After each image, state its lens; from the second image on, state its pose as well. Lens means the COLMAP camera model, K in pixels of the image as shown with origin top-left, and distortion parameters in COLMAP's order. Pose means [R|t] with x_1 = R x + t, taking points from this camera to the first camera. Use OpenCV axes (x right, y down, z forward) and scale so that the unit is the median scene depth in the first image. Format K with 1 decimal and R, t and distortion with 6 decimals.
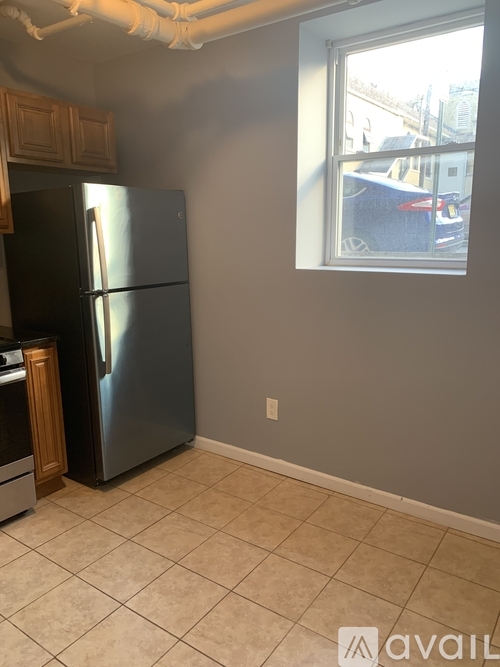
lens RADIAL K [[511.1, 0, 248.8], [0, 511.1, 331.0], [0, 0, 1]] dist [0.001495, 0.001347]
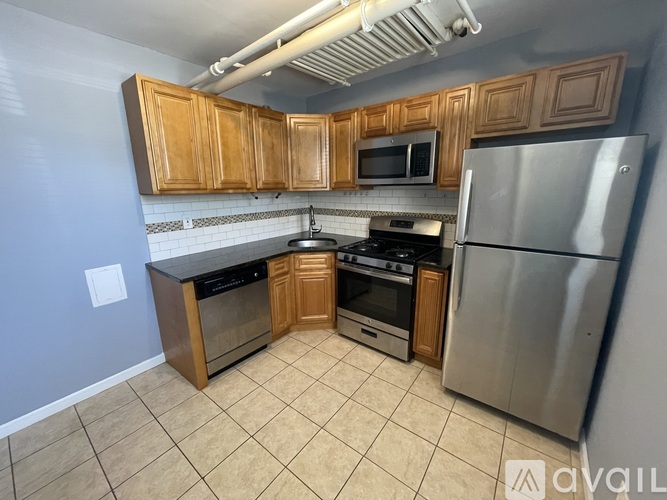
lens RADIAL K [[275.2, 0, 333.7], [0, 275.2, 244.9], [0, 0, 1]] dist [0.000298, 0.000179]
pose [[-0.053441, 0.228357, -0.972110, 0.352125], [-0.171445, 0.956947, 0.234220, -0.171568], [0.983743, 0.179180, -0.011990, 0.720026]]
